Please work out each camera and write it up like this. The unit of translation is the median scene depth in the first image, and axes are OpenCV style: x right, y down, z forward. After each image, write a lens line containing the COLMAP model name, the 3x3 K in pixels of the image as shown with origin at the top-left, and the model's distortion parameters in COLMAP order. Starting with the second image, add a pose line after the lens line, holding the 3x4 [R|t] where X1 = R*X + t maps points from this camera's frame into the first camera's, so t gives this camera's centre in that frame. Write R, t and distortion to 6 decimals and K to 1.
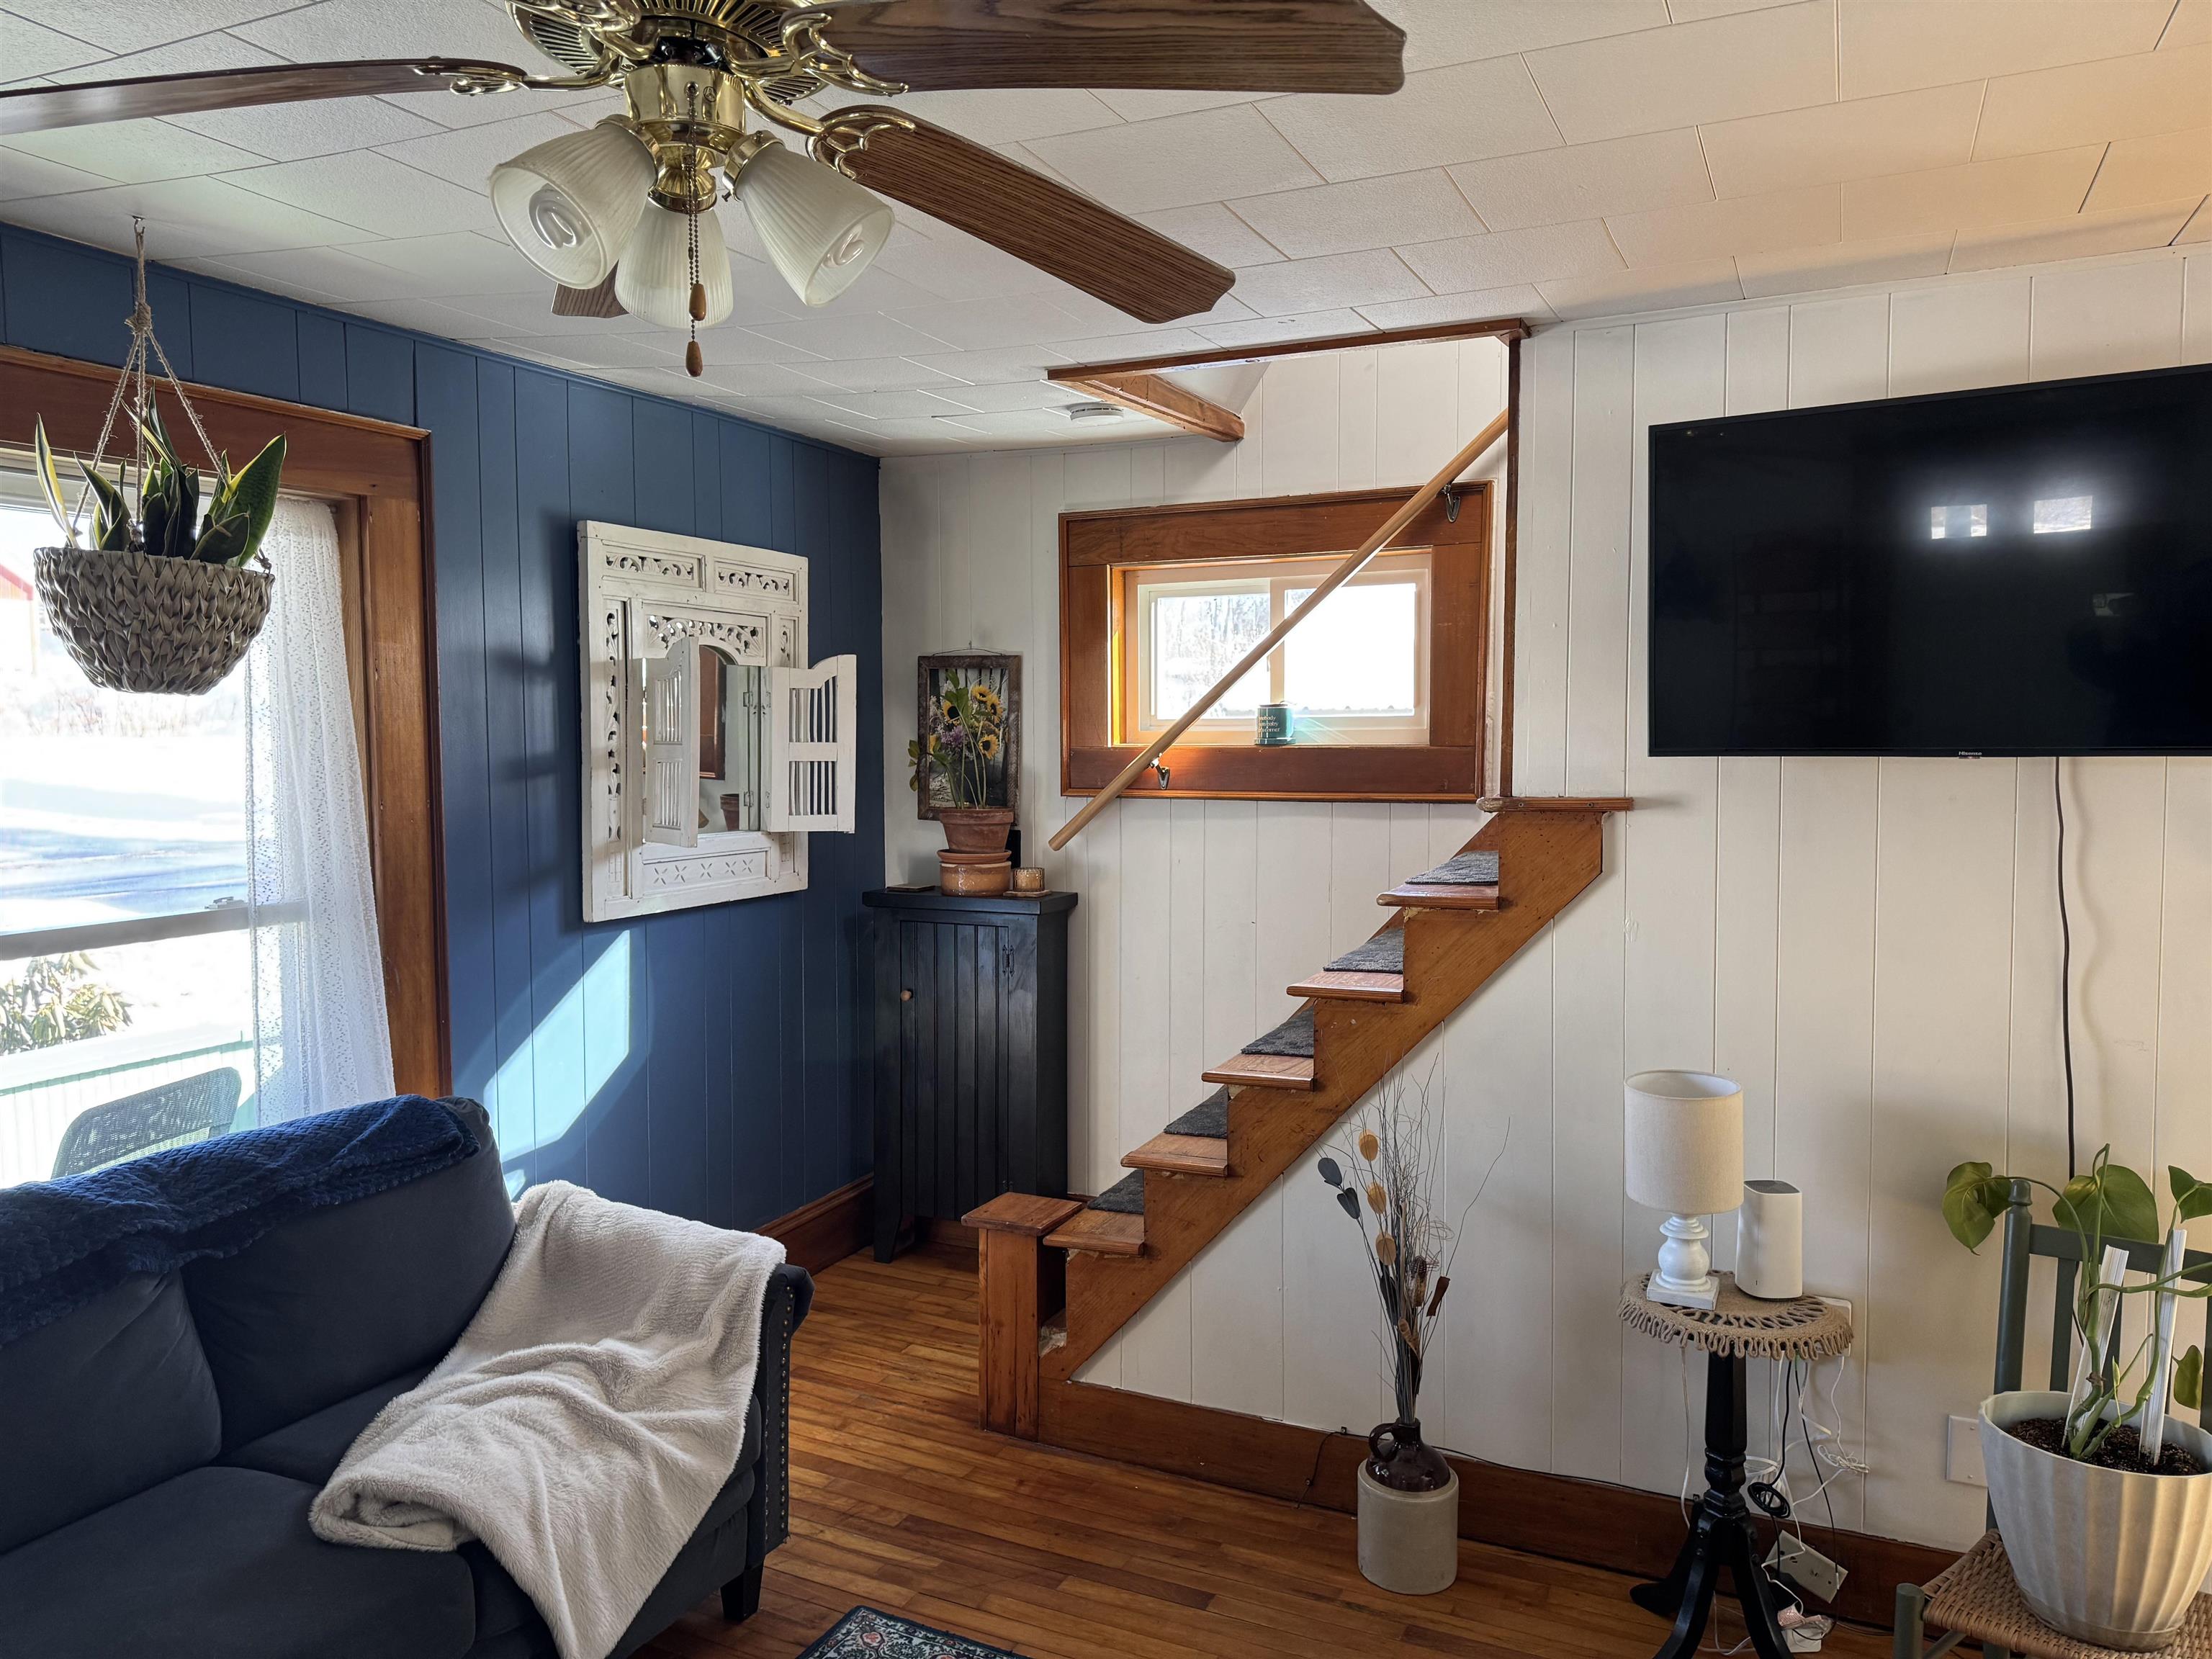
lens RADIAL K [[1546.5, 0, 1118.4], [0, 1546.5, 831.1], [0, 0, 1]] dist [0.079495, -0.095399]
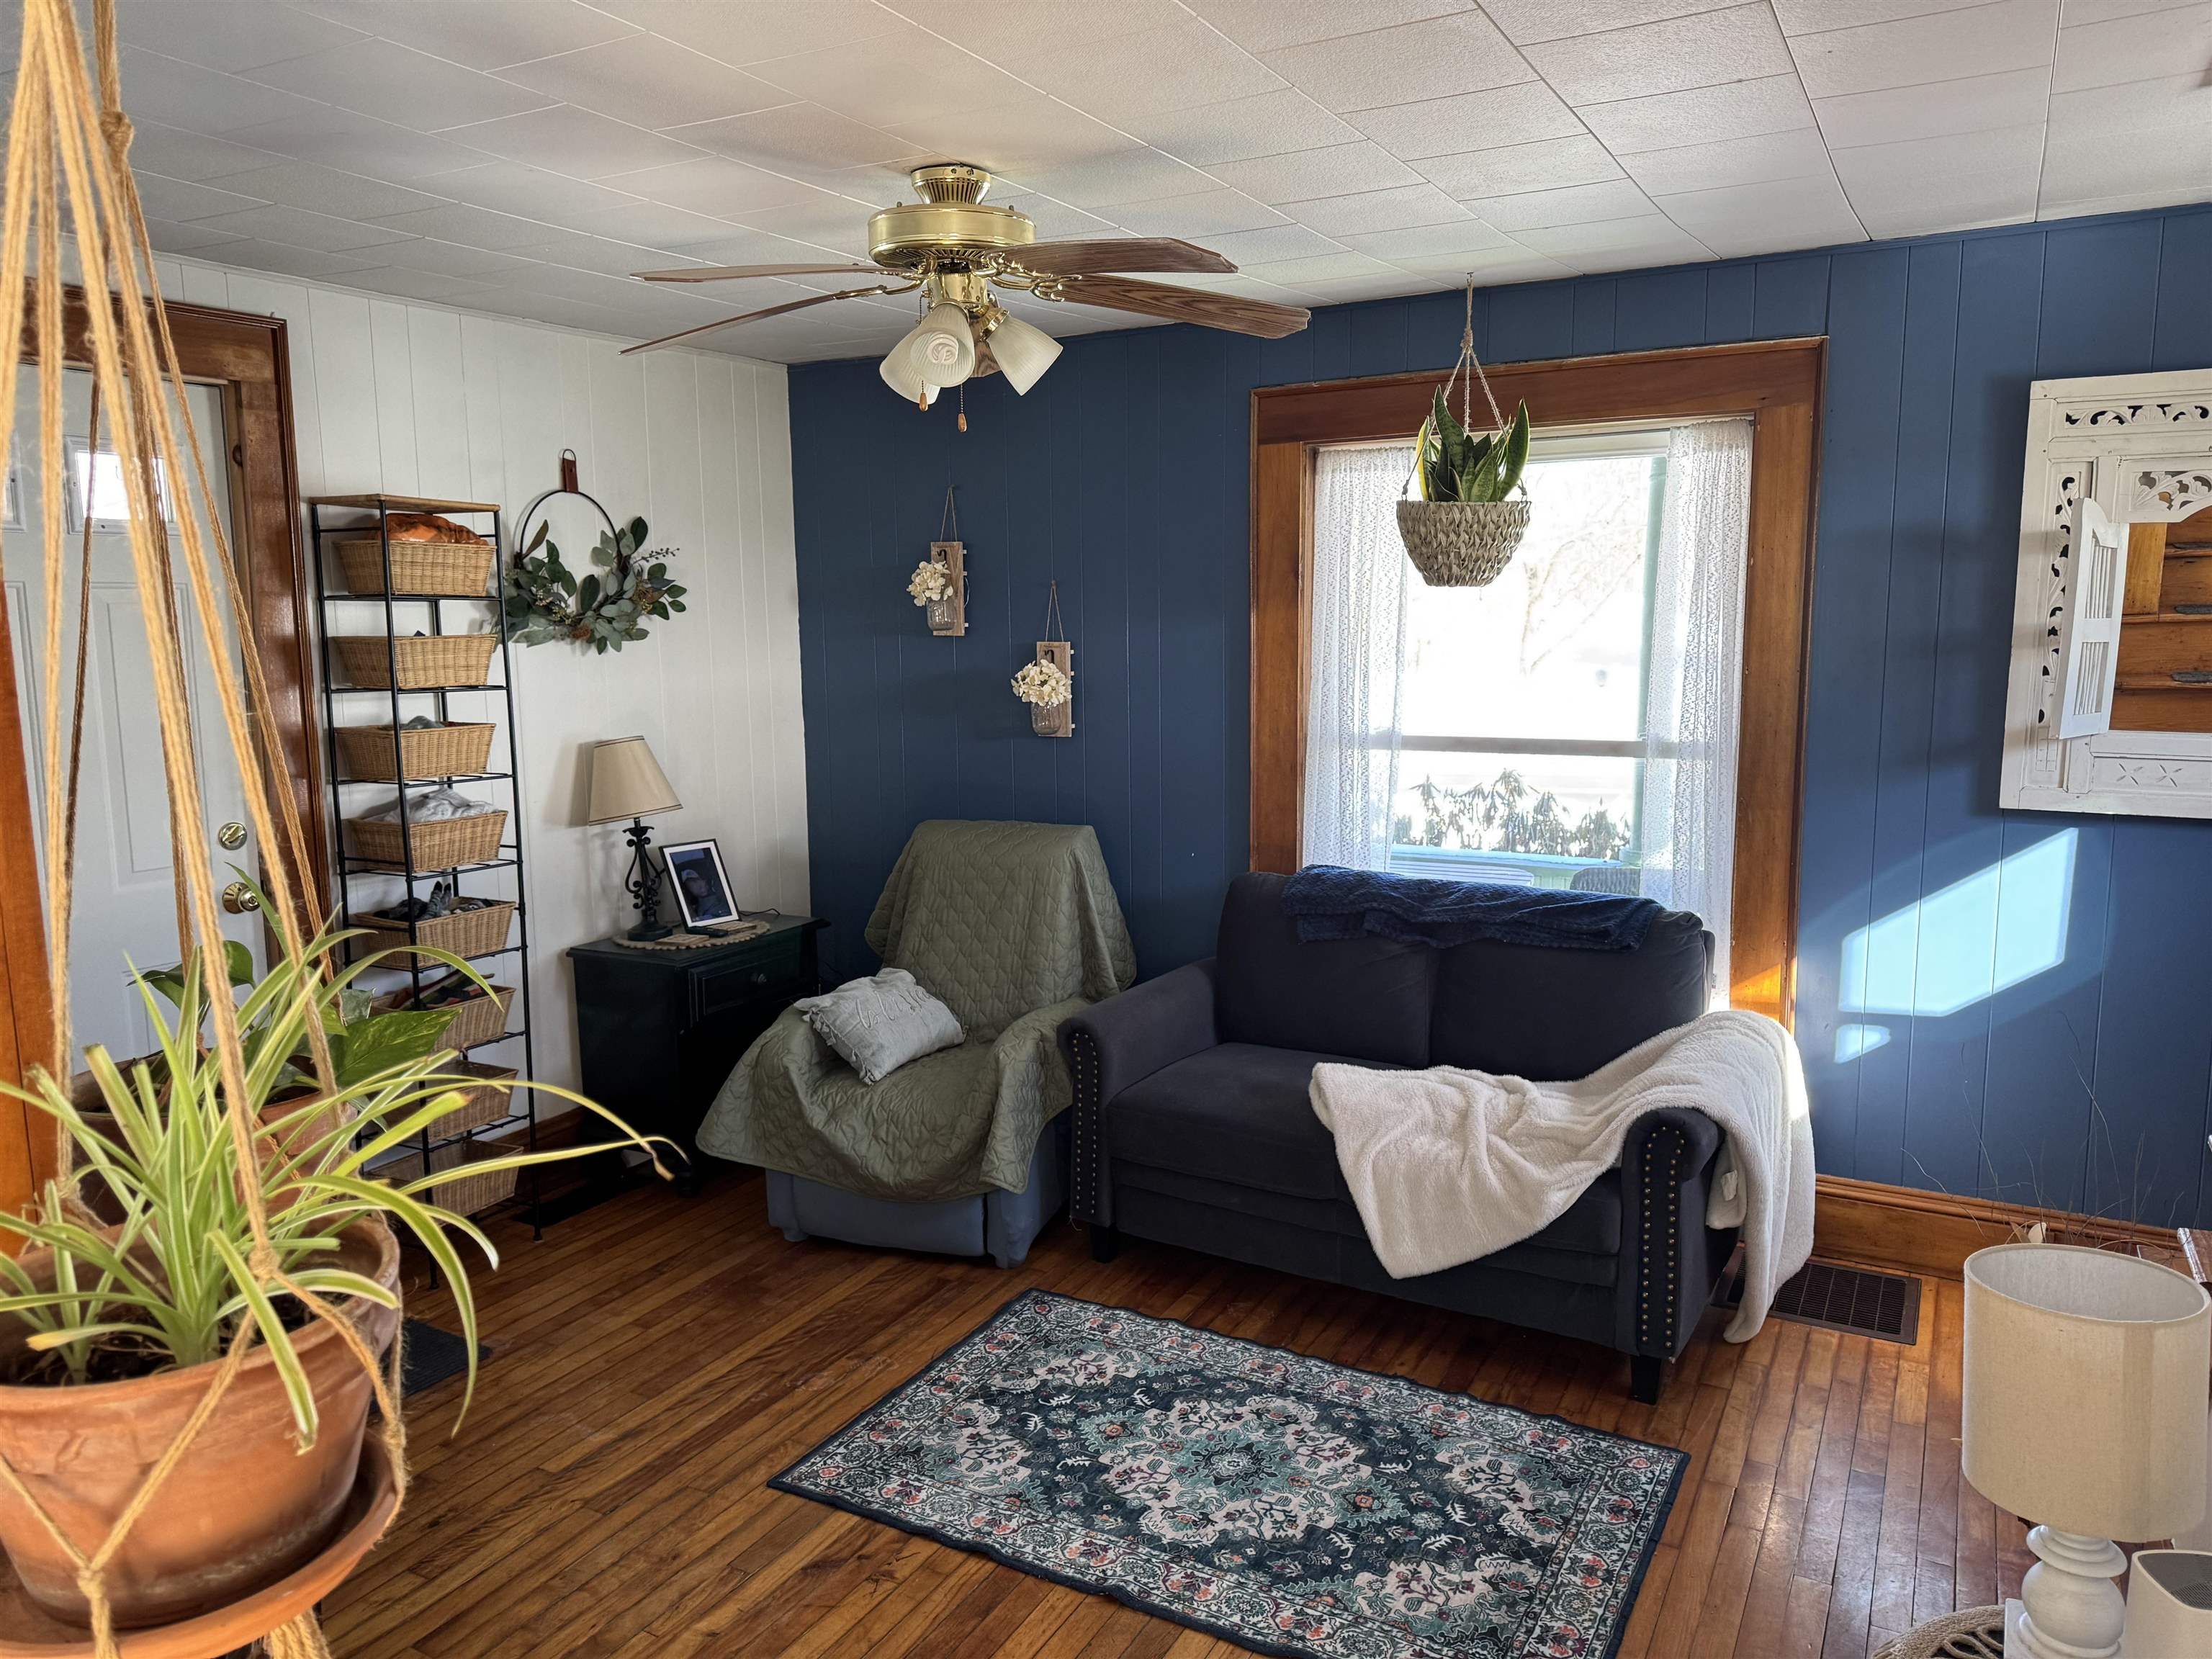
lens RADIAL K [[1546.5, 0, 1118.4], [0, 1546.5, 831.1], [0, 0, 1]] dist [0.079495, -0.095399]
pose [[-0.070926, 0.143596, -0.987092, 0.664705], [-0.064141, 0.986879, 0.148174, -0.036293], [0.995417, 0.073822, -0.060785, 0.525588]]
